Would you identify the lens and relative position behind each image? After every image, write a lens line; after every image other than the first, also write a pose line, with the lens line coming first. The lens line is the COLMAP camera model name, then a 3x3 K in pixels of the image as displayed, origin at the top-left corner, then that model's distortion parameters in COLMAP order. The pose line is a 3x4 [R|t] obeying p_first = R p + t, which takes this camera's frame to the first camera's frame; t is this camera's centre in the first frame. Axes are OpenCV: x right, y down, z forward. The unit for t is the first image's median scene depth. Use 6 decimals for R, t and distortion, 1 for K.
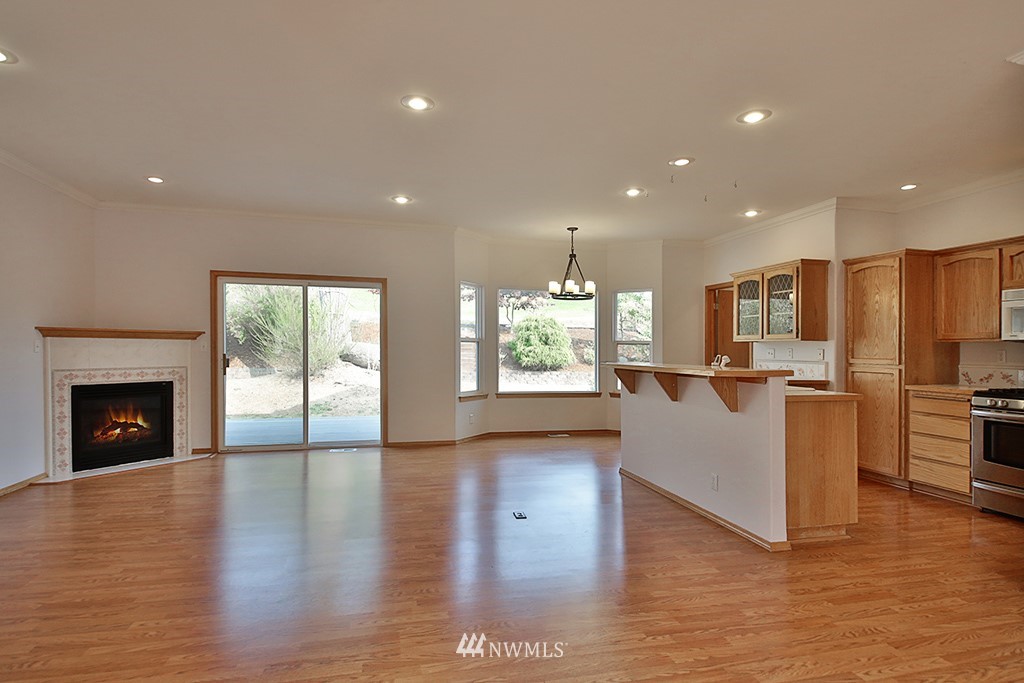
lens RADIAL K [[519.7, 0, 516.4], [0, 519.7, 355.4], [0, 0, 1]] dist [0.019333, -0.016671]
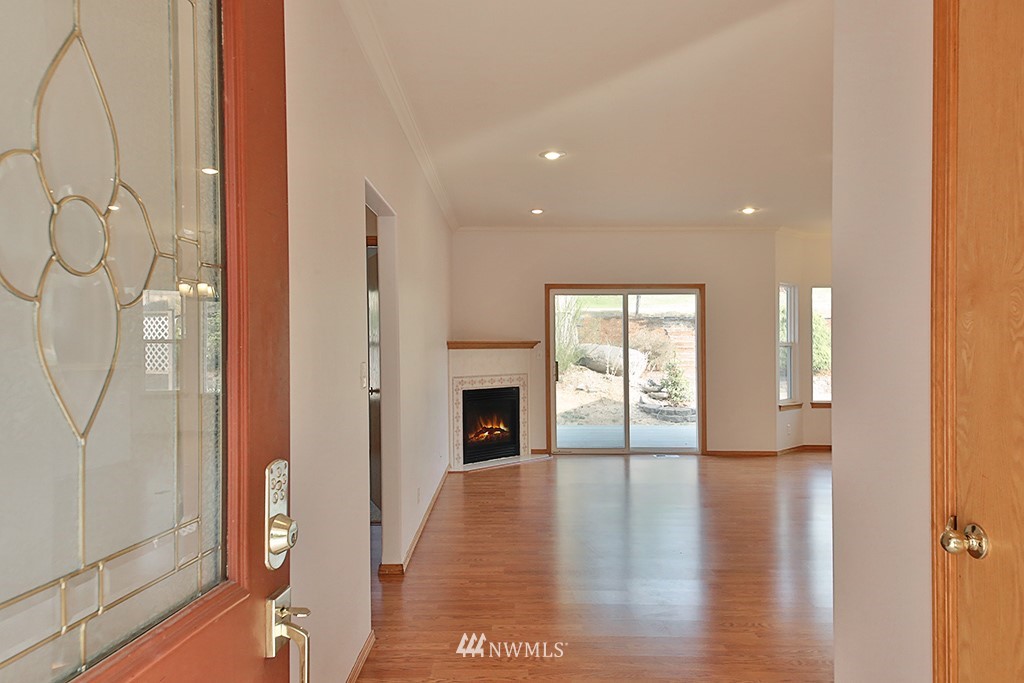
lens RADIAL K [[689.2, 0, 505.7], [0, 689.2, 356.8], [0, 0, 1]] dist [0.057228, 0.000587]
pose [[0.967259, -0.004687, -0.253748, -0.322931], [0.006078, 0.999970, 0.004701, -0.021254], [0.253718, -0.006089, 0.967259, -0.417370]]
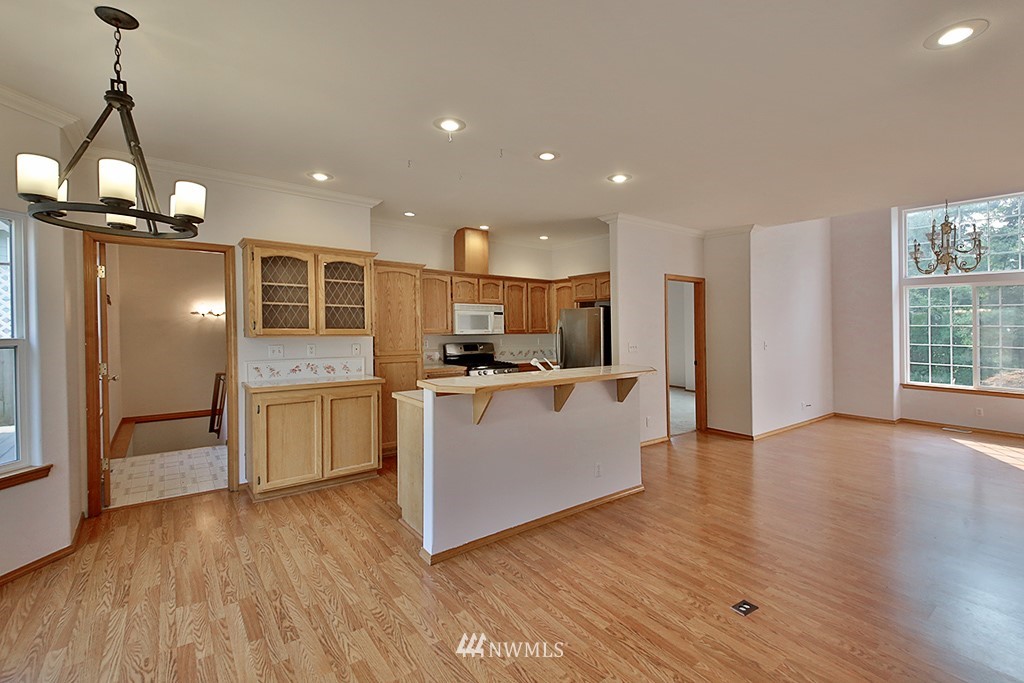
lens RADIAL K [[438.9, 0, 517.1], [0, 438.9, 310.3], [0, 0, 1]] dist [0.013990, -0.001538]
pose [[-0.370400, 0.024043, 0.928561, -0.303294], [0.005263, 0.999703, -0.023786, -0.054220], [-0.928857, -0.003923, -0.370417, 1.028266]]
